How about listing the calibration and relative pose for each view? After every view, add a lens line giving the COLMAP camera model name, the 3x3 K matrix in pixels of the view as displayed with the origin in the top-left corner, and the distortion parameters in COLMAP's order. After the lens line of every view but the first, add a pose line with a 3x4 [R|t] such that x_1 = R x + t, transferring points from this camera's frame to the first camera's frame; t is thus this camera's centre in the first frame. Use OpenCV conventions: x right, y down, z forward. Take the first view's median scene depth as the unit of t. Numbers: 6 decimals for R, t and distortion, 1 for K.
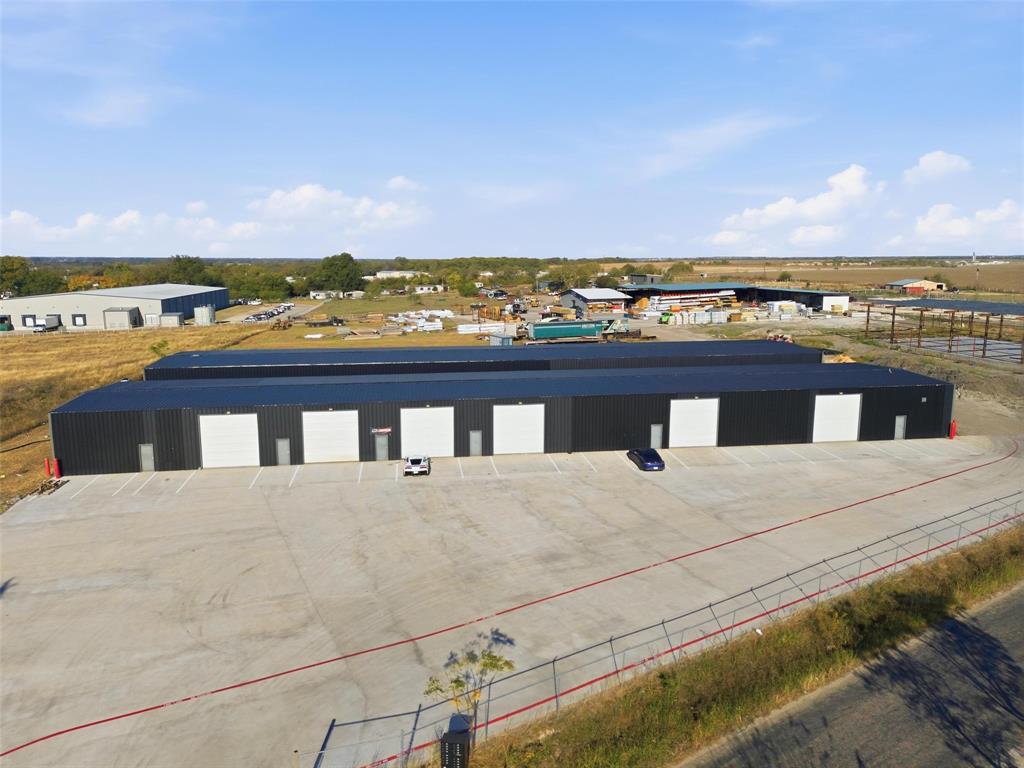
lens RADIAL K [[747.3, 0, 512.0], [0, 747.3, 384.0], [0, 0, 1]] dist [0.084073, -0.068654]
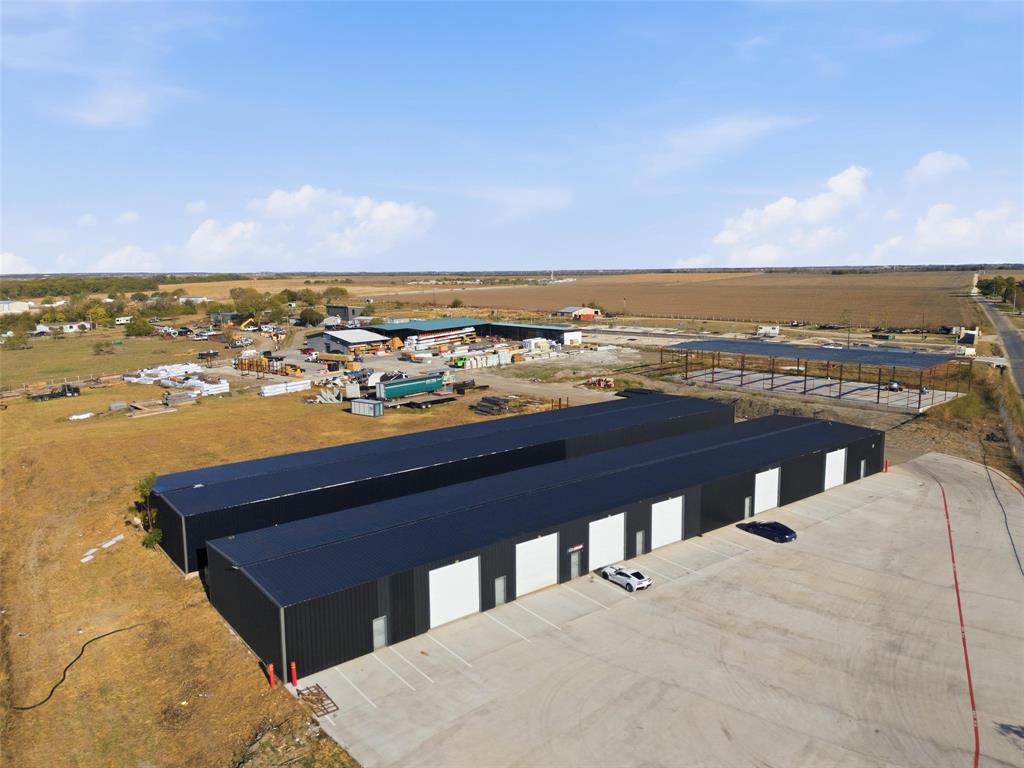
lens RADIAL K [[747.3, 0, 512.0], [0, 747.3, 384.0], [0, 0, 1]] dist [0.084073, -0.068654]
pose [[0.870567, -0.082004, 0.485169, -0.683072], [0.090789, 0.995855, 0.005411, -0.161665], [-0.483602, 0.039337, 0.874404, 0.151342]]
